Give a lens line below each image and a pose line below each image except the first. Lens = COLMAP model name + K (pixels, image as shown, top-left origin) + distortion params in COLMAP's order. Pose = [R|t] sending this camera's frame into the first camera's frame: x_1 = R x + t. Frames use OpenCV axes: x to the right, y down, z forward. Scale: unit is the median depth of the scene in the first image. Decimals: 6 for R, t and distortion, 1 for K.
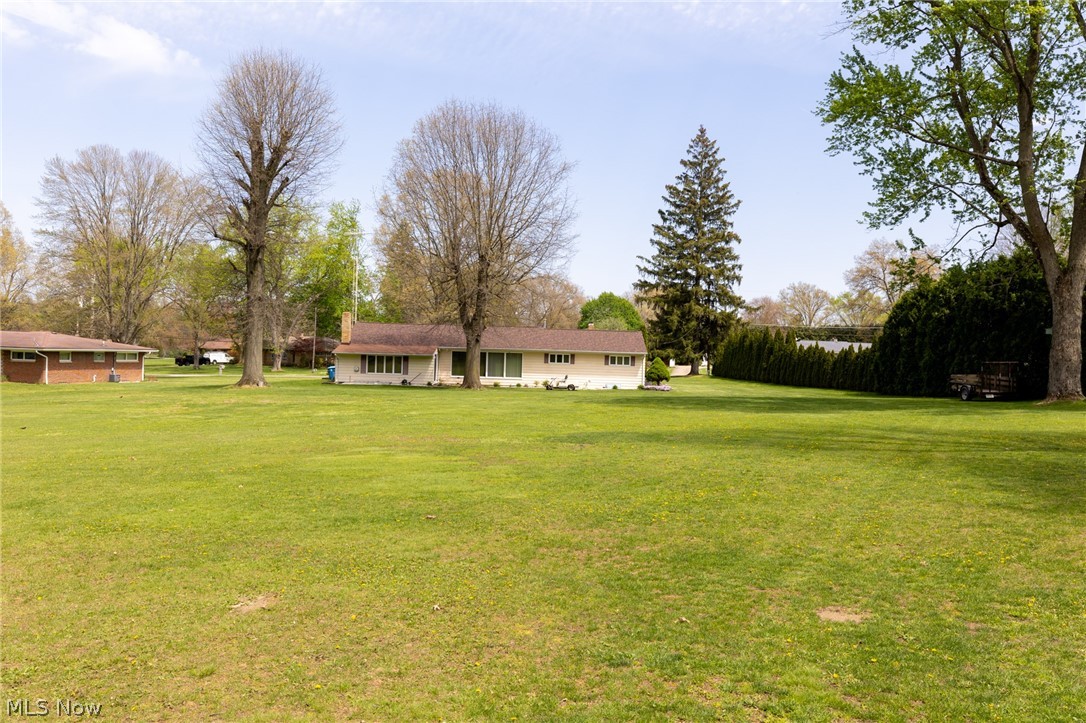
lens RADIAL K [[932.3, 0, 538.1], [0, 932.3, 364.1], [0, 0, 1]] dist [-0.001631, 0.001224]
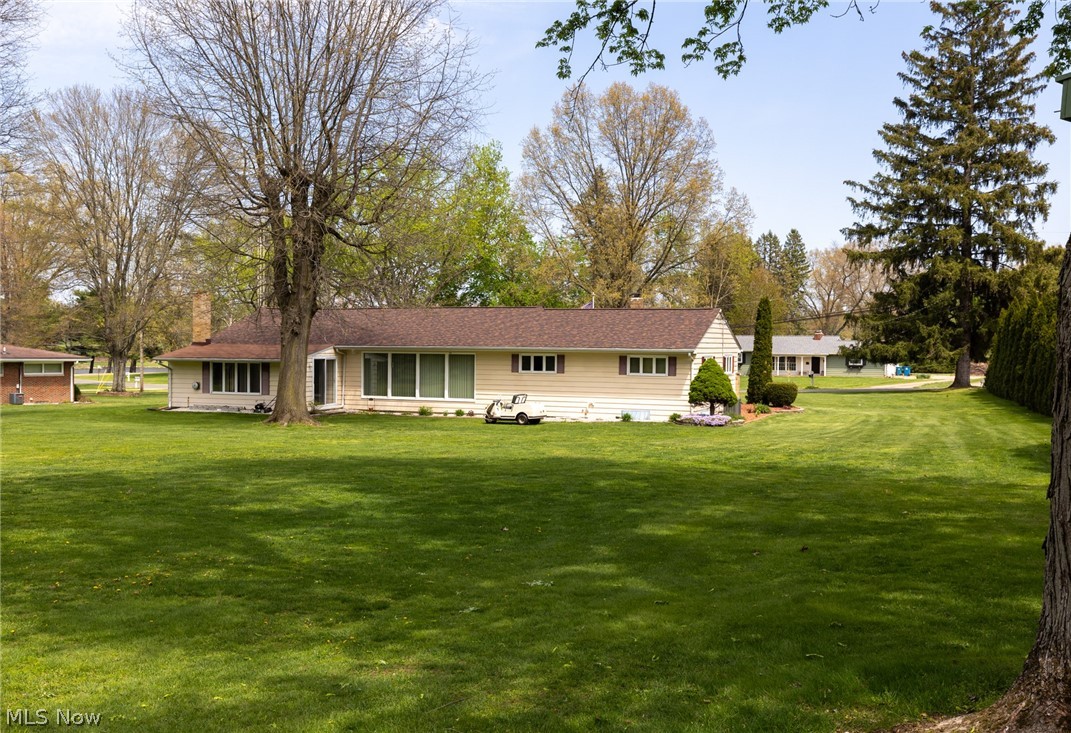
lens RADIAL K [[1124.0, 0, 472.0], [0, 1124.0, 405.0], [0, 0, 1]] dist [0.010630, 0.000000]
pose [[0.920711, 0.000576, -0.390244, 0.199973], [0.011481, 0.999526, 0.028563, -0.000661], [0.390076, -0.030778, 0.920268, 0.322777]]
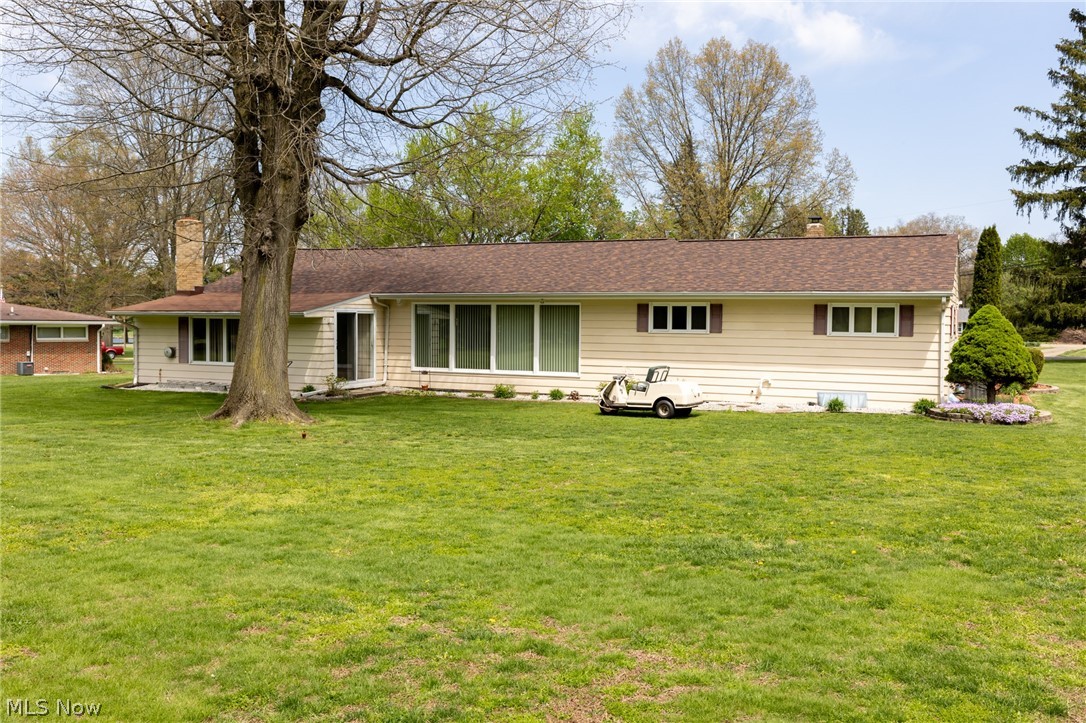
lens RADIAL K [[951.4, 0, 542.2], [0, 951.4, 359.0], [0, 0, 1]] dist [0.012962, -0.011978]
pose [[0.914068, -0.003399, -0.405546, 0.099089], [0.010949, 0.999807, 0.016300, 0.002620], [0.405412, -0.019339, 0.913929, 0.546610]]
